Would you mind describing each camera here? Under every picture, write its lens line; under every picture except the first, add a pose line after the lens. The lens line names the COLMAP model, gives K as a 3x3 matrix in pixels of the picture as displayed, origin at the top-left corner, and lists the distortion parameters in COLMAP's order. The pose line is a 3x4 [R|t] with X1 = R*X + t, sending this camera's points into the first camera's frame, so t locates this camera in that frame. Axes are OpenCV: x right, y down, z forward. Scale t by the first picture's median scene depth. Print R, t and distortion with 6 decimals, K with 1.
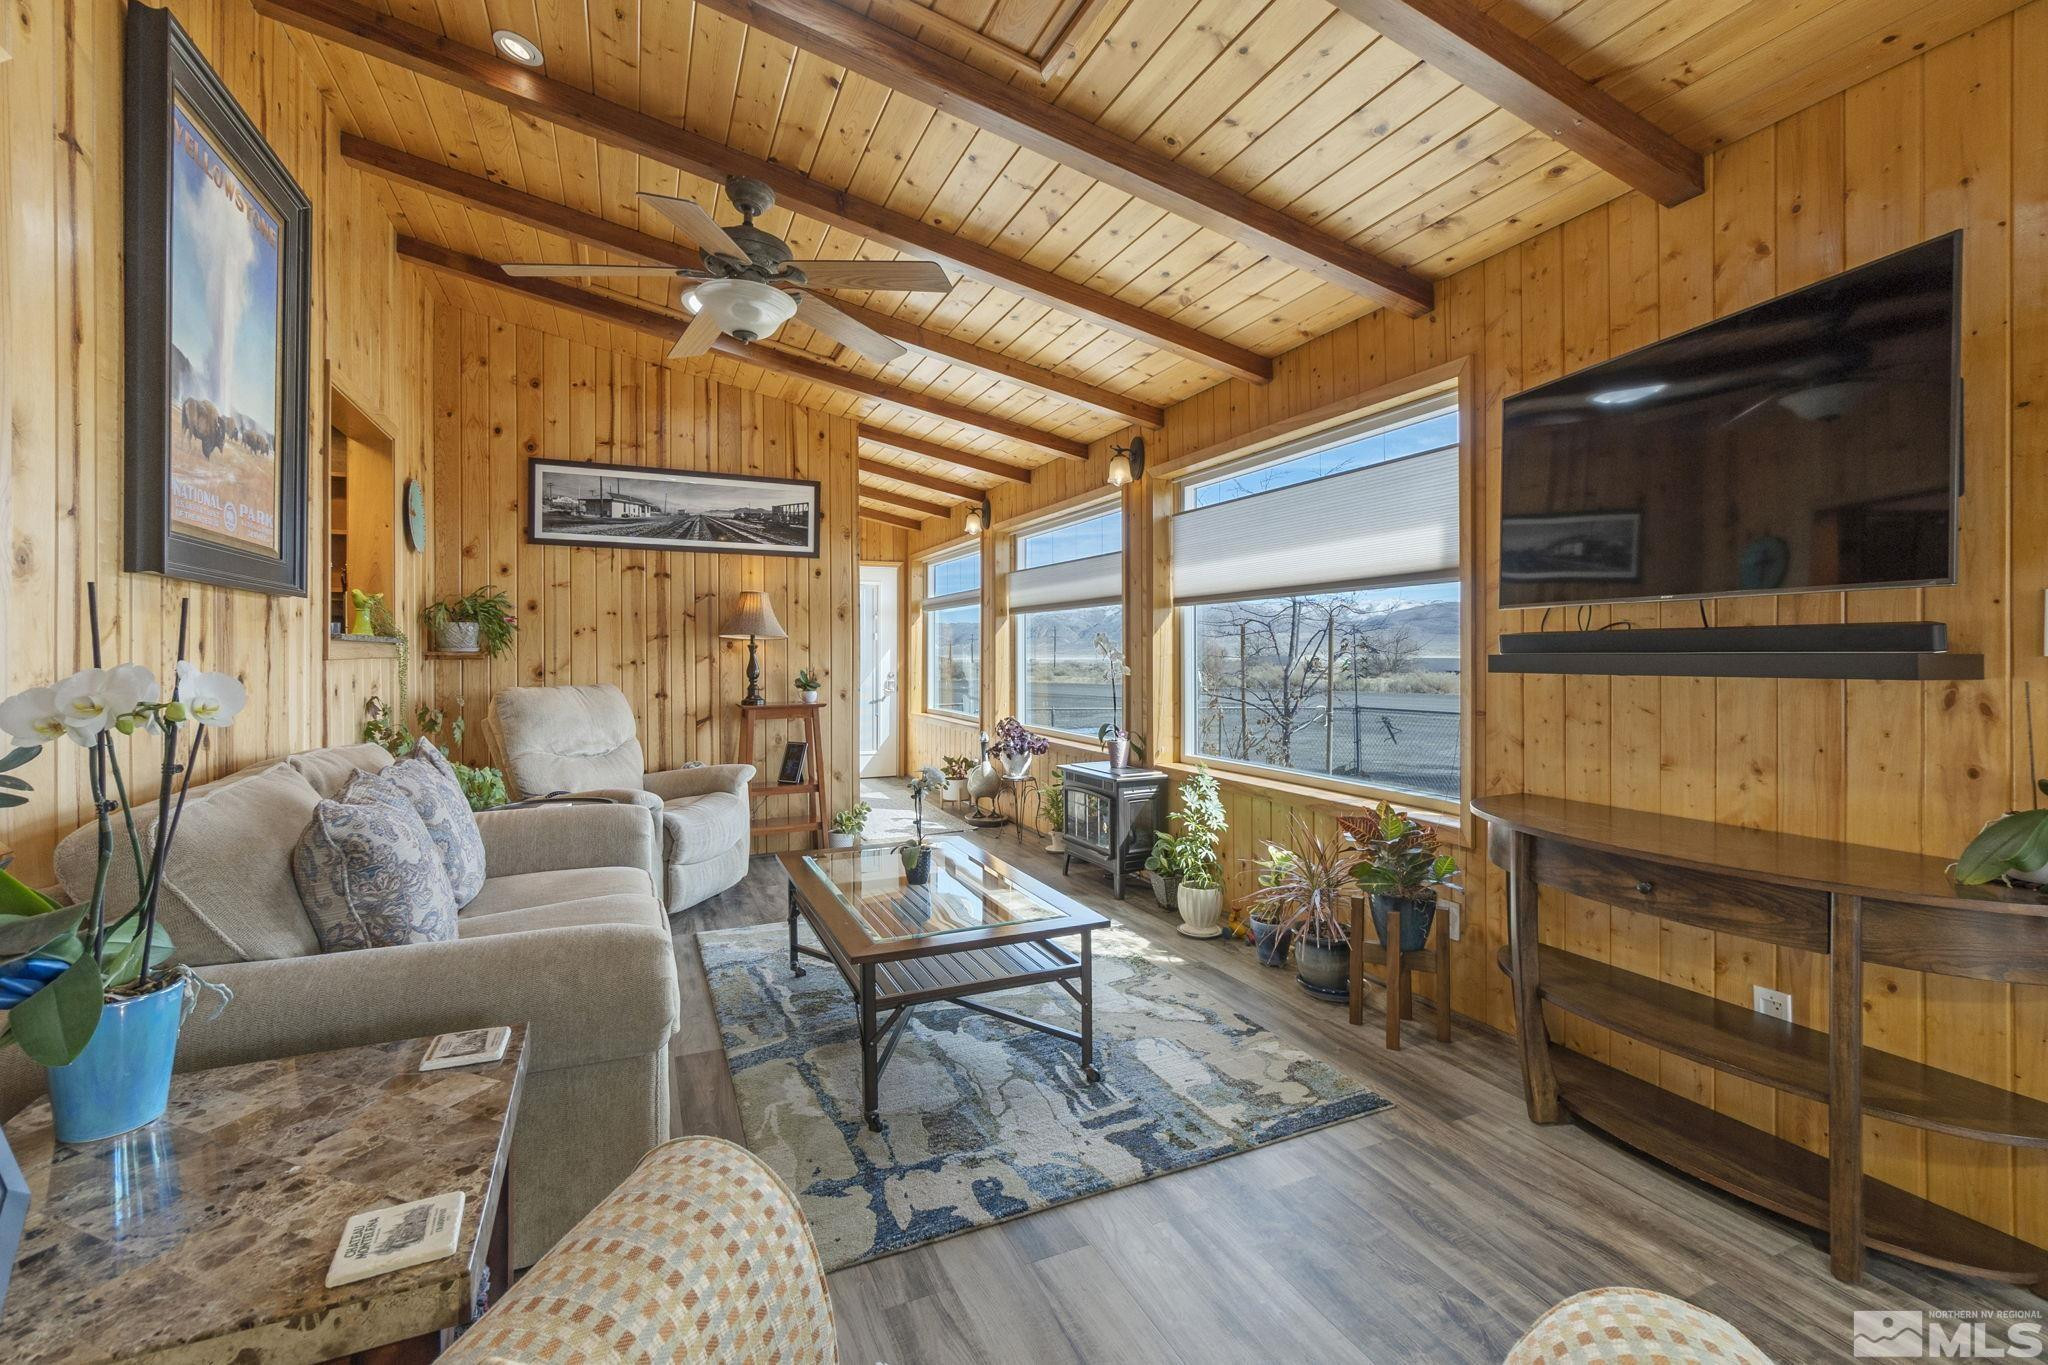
lens RADIAL K [[871.6, 0, 1024.2], [0, 871.6, 655.9], [0, 0, 1]] dist [0.001295, 0.000200]
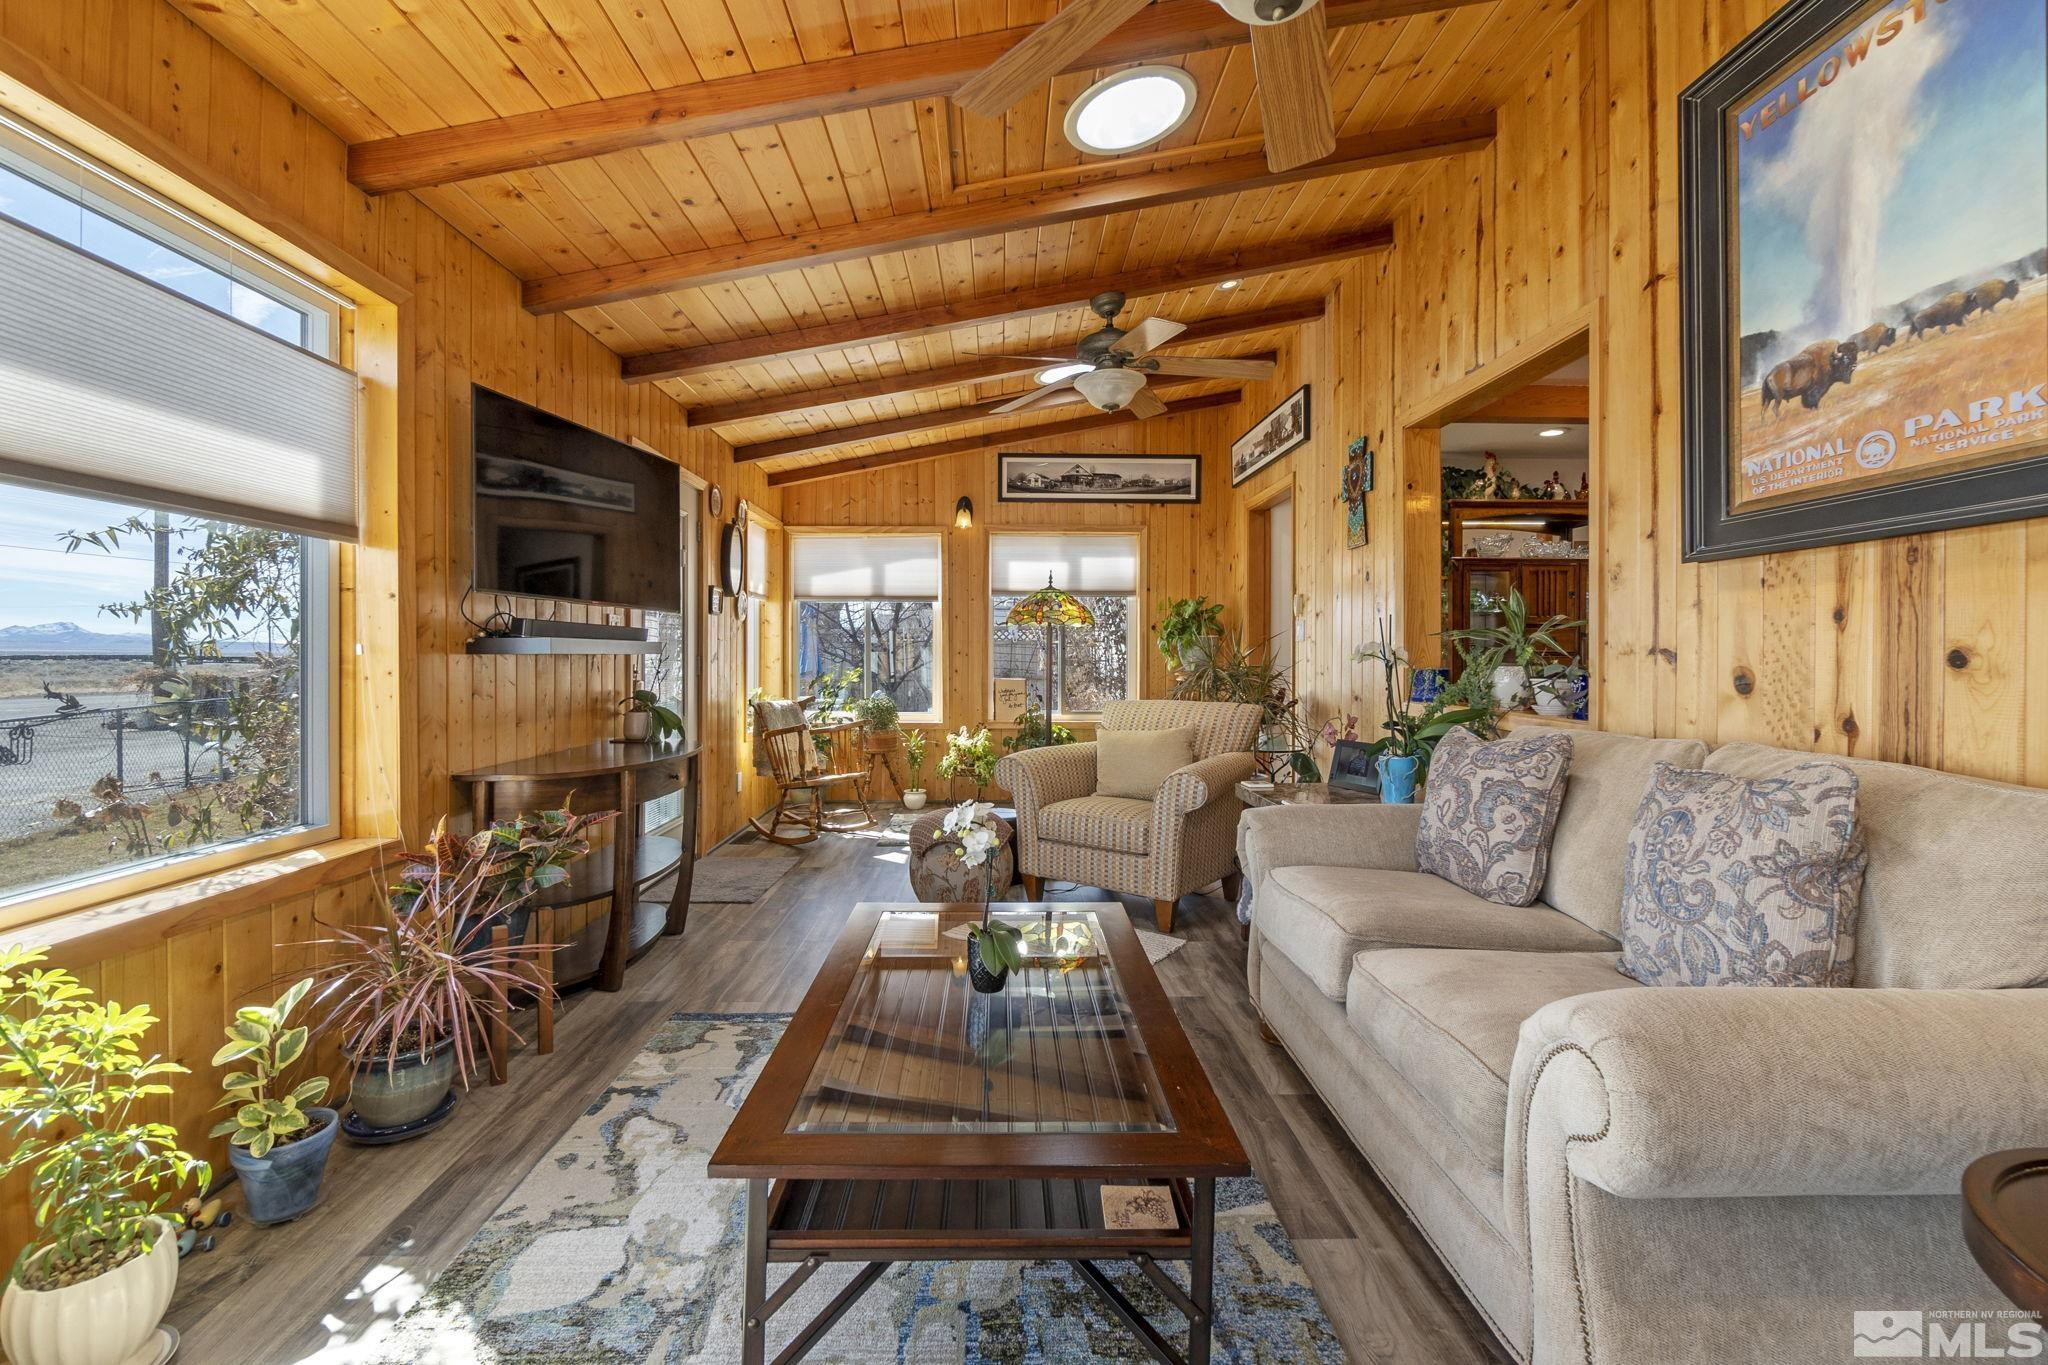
lens RADIAL K [[871.6, 0, 1024.2], [0, 871.6, 655.9], [0, 0, 1]] dist [0.001295, 0.000200]
pose [[-0.925651, -0.000137, 0.378377, -0.396501], [-0.000551, 0.999999, -0.000987, 0.023716], [-0.378377, -0.001122, -0.925651, 1.624869]]
